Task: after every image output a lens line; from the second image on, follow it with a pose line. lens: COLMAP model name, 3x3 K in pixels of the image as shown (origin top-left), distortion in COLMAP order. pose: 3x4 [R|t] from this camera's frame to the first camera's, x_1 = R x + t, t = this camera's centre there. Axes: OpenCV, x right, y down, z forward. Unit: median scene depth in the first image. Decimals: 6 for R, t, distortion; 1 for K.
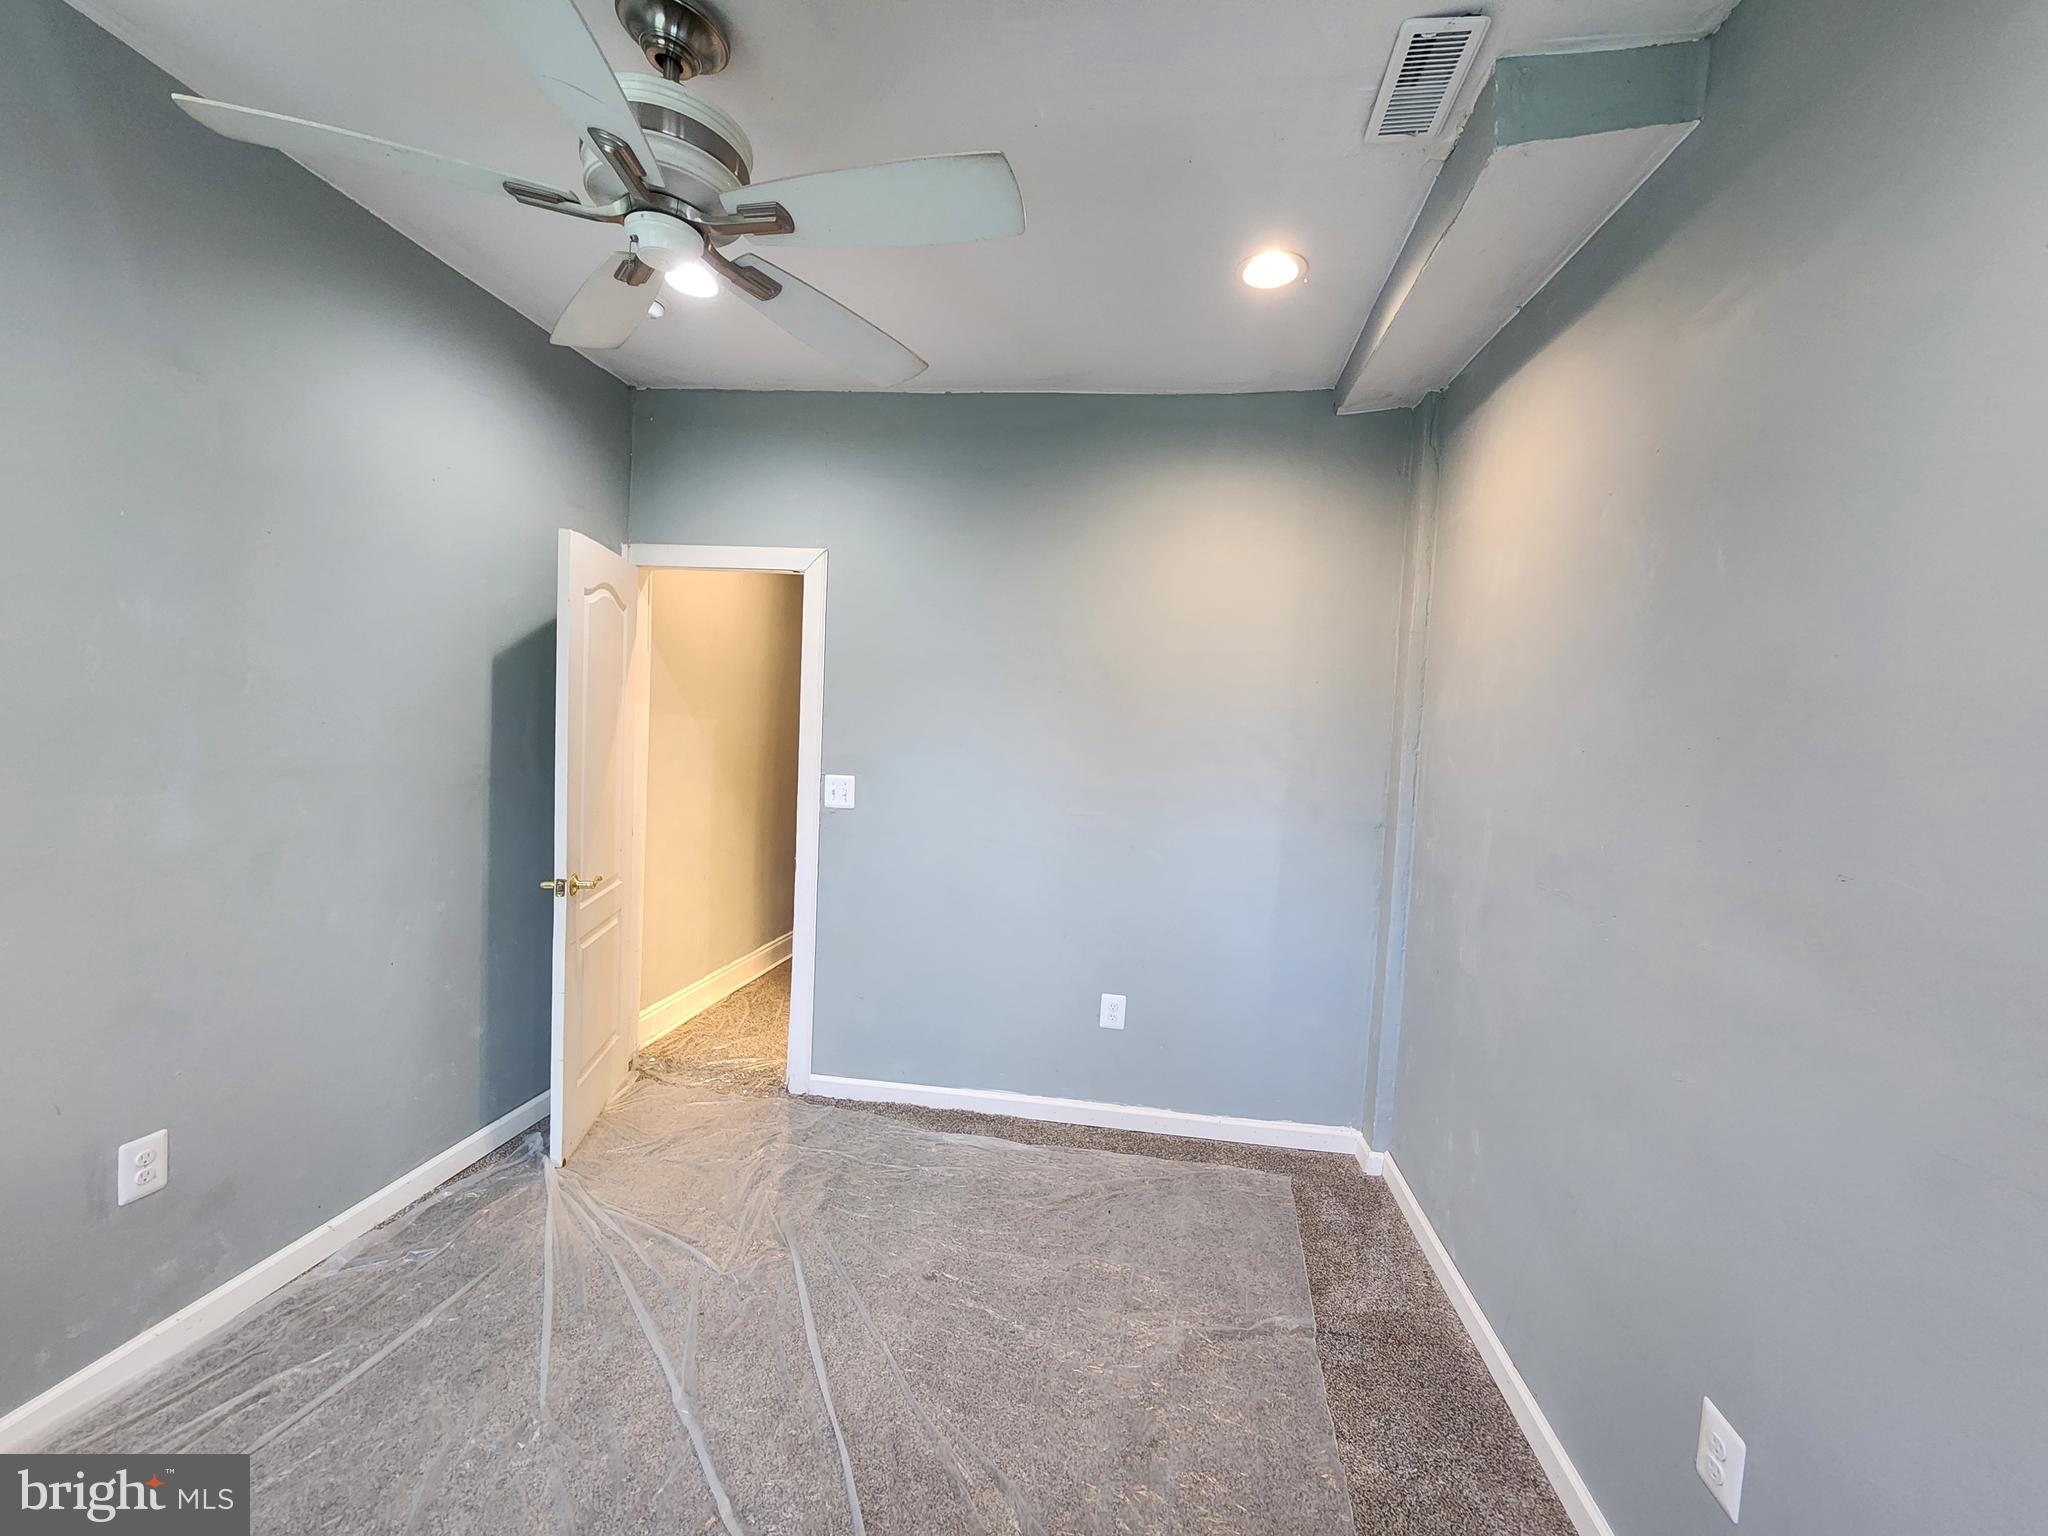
lens RADIAL K [[845.3, 0, 1040.2], [0, 845.3, 771.6], [0, 0, 1]] dist [-0.003890, 0.001395]
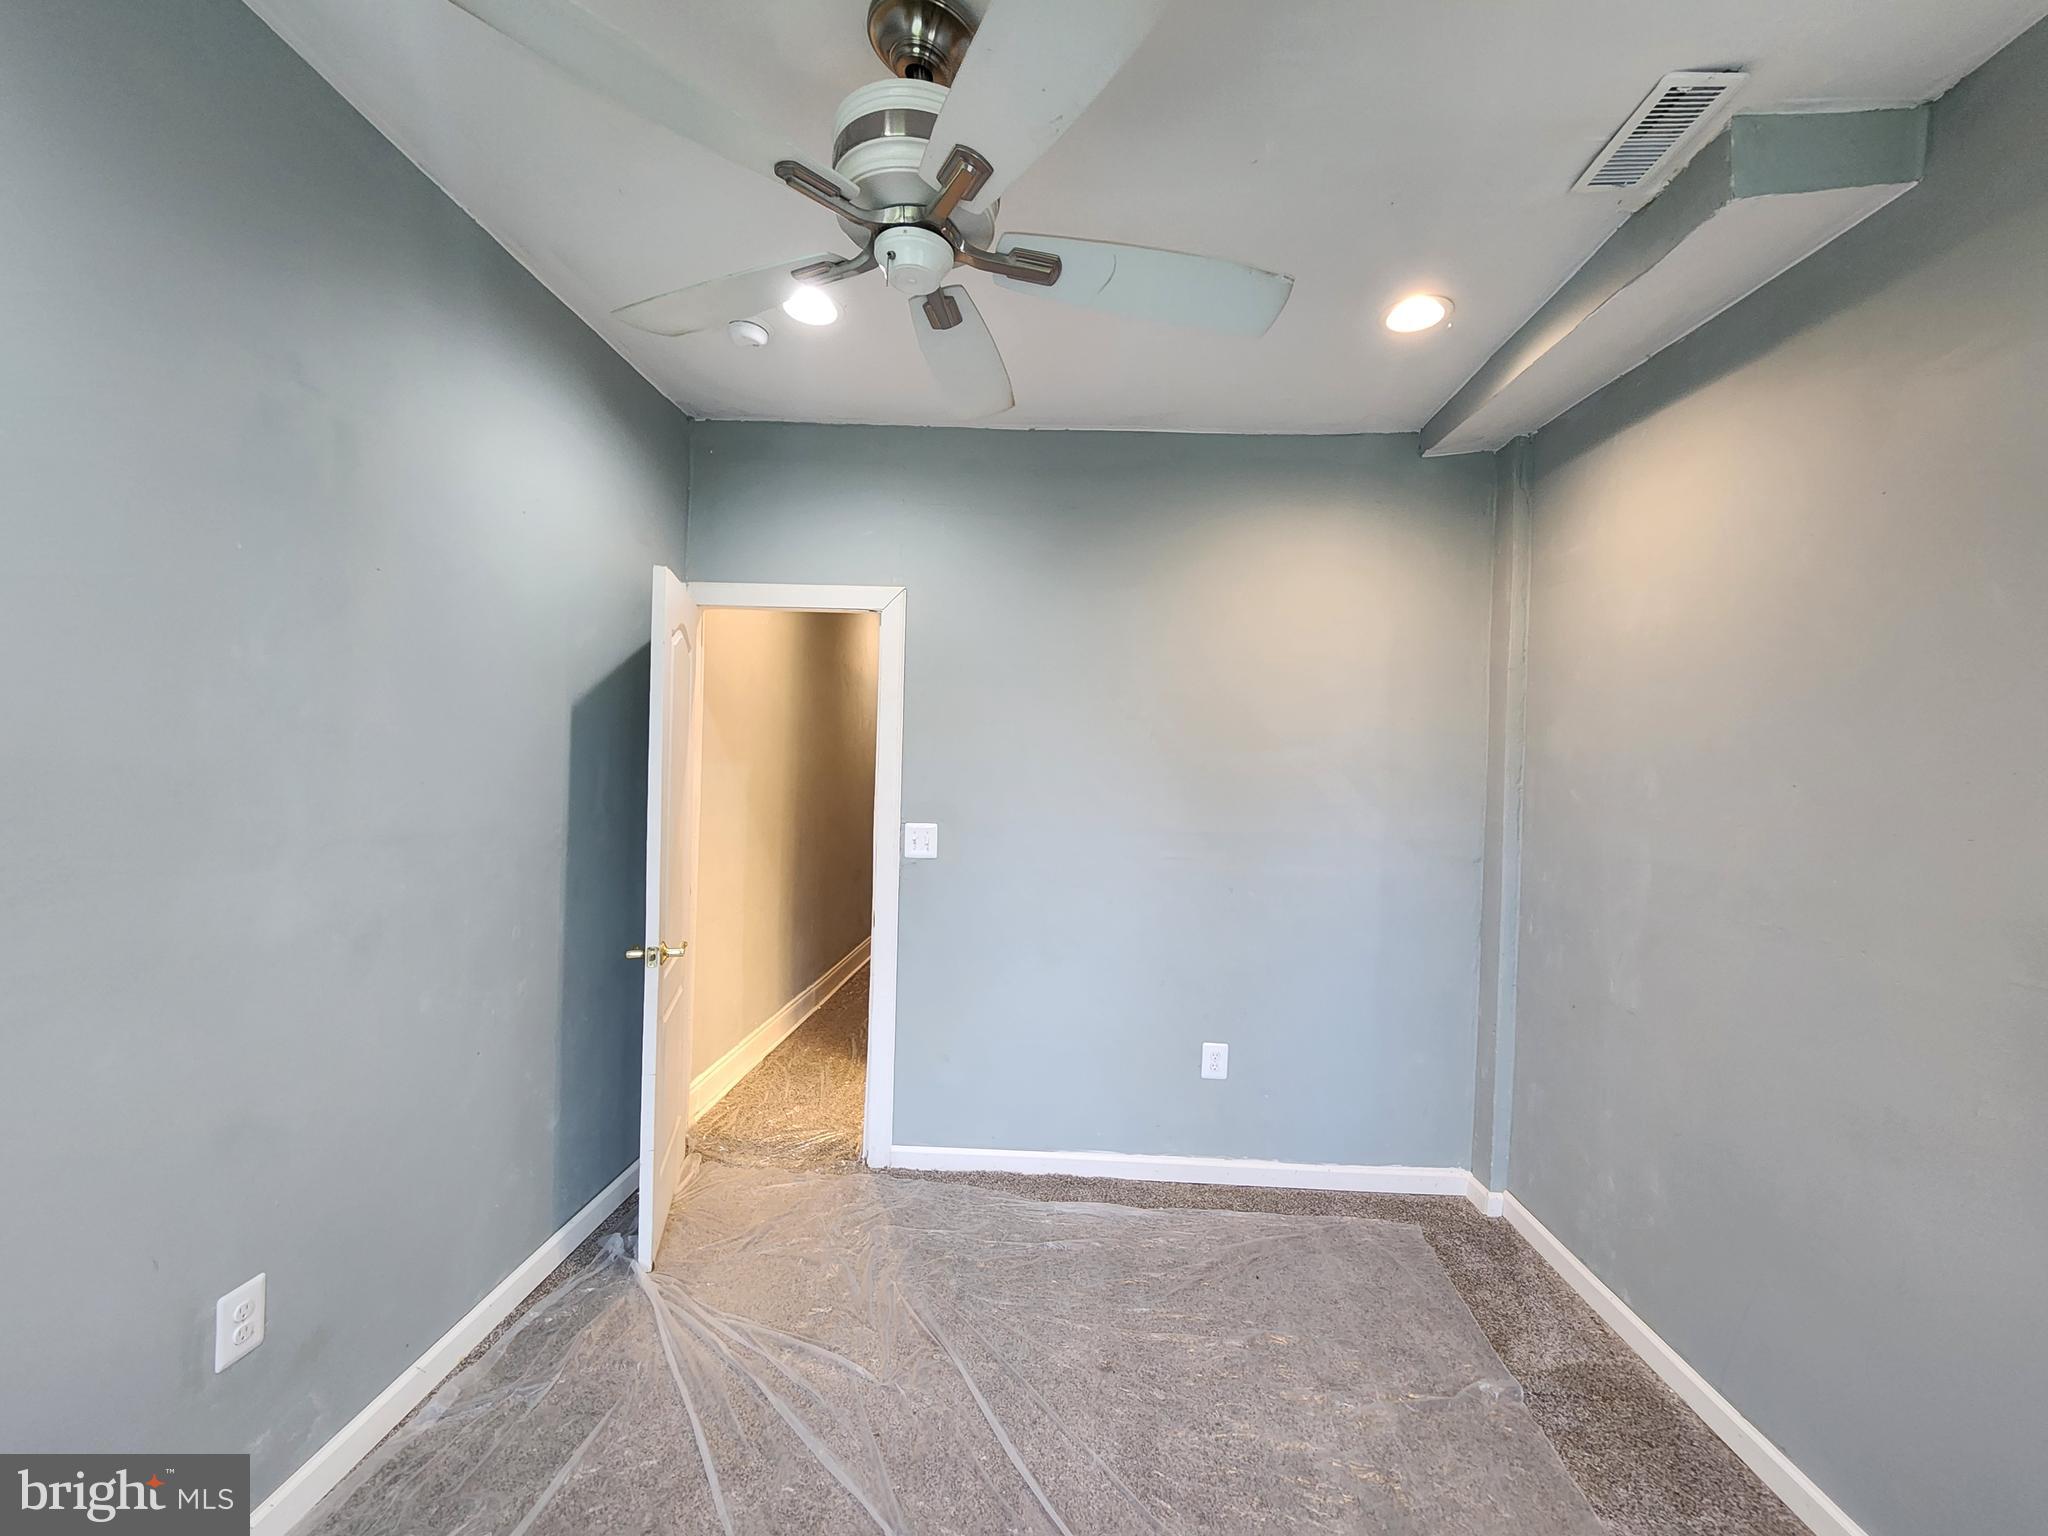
lens RADIAL K [[845.3, 0, 1040.2], [0, 845.3, 771.6], [0, 0, 1]] dist [-0.003890, 0.001395]
pose [[0.995558, -0.020133, 0.091970, -0.226902], [0.023914, 0.998905, -0.040199, -0.014784], [-0.091060, 0.042220, 0.994950, 0.049926]]
